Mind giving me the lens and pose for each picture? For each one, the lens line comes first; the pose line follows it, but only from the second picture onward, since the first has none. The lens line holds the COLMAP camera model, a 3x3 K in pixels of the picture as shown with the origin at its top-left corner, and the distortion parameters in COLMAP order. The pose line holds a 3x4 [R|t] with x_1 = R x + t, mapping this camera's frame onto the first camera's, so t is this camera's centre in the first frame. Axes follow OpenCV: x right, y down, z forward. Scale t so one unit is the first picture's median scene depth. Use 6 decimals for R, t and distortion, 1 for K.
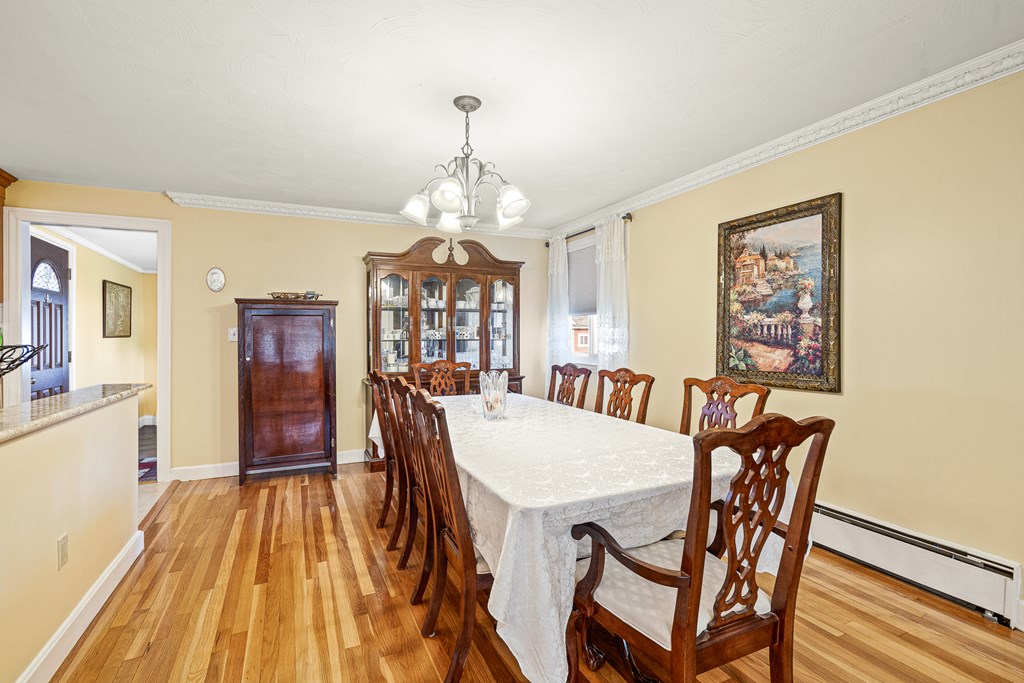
lens RADIAL K [[477.7, 0, 510.1], [0, 477.7, 338.2], [0, 0, 1]] dist [0.000457, 0.000133]
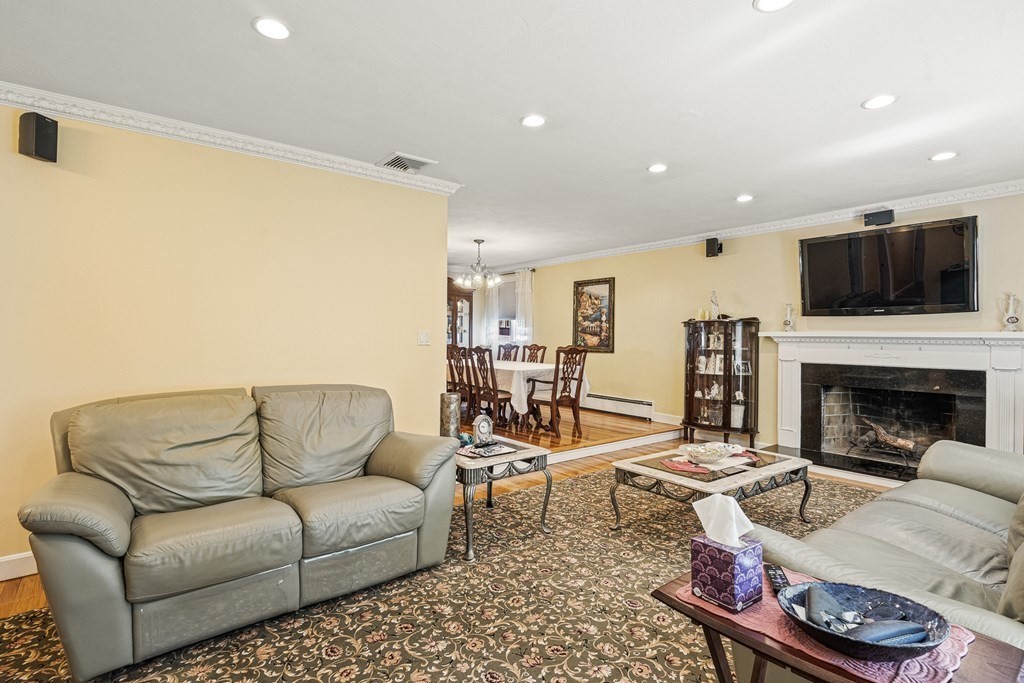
lens RADIAL K [[492.6, 0, 504.0], [0, 492.6, 339.8], [0, 0, 1]] dist [-0.000184, 0.000204]
pose [[0.976475, 0.005360, 0.215565, -0.447943], [-0.007158, 0.999946, 0.007563, 0.024213], [-0.215513, -0.008928, 0.976460, -1.397599]]
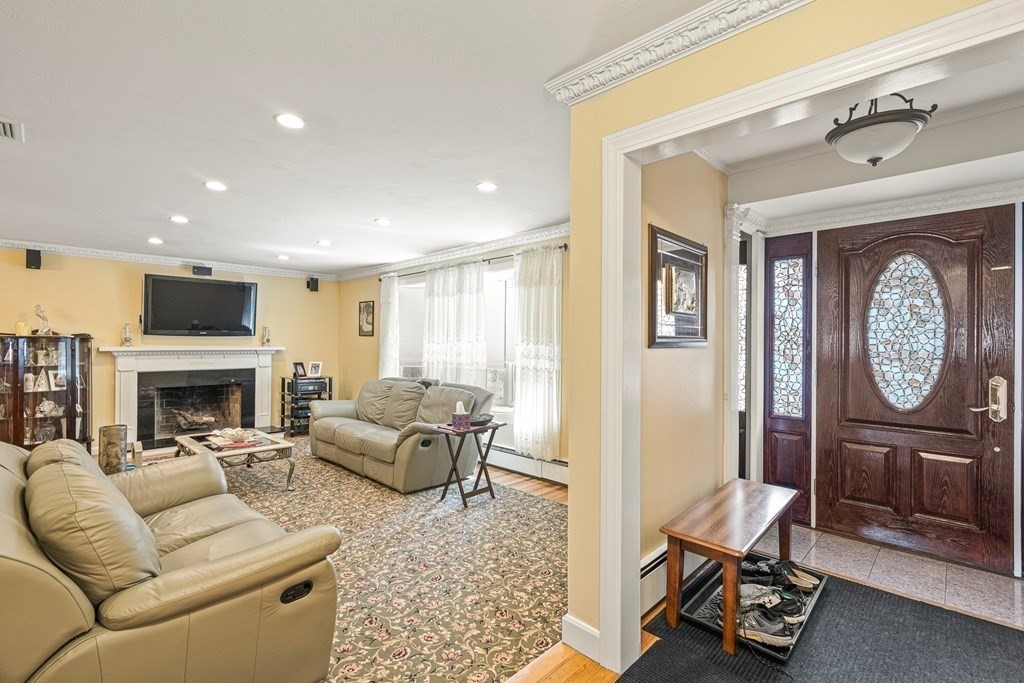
lens RADIAL K [[477.7, 0, 503.9], [0, 477.7, 340.9], [0, 0, 1]] dist [0.000457, 0.000133]
pose [[-0.337402, 0.005246, 0.941346, -1.870894], [0.001058, 0.999986, -0.005194, -0.024314], [-0.941360, -0.000756, -0.337403, -0.522399]]
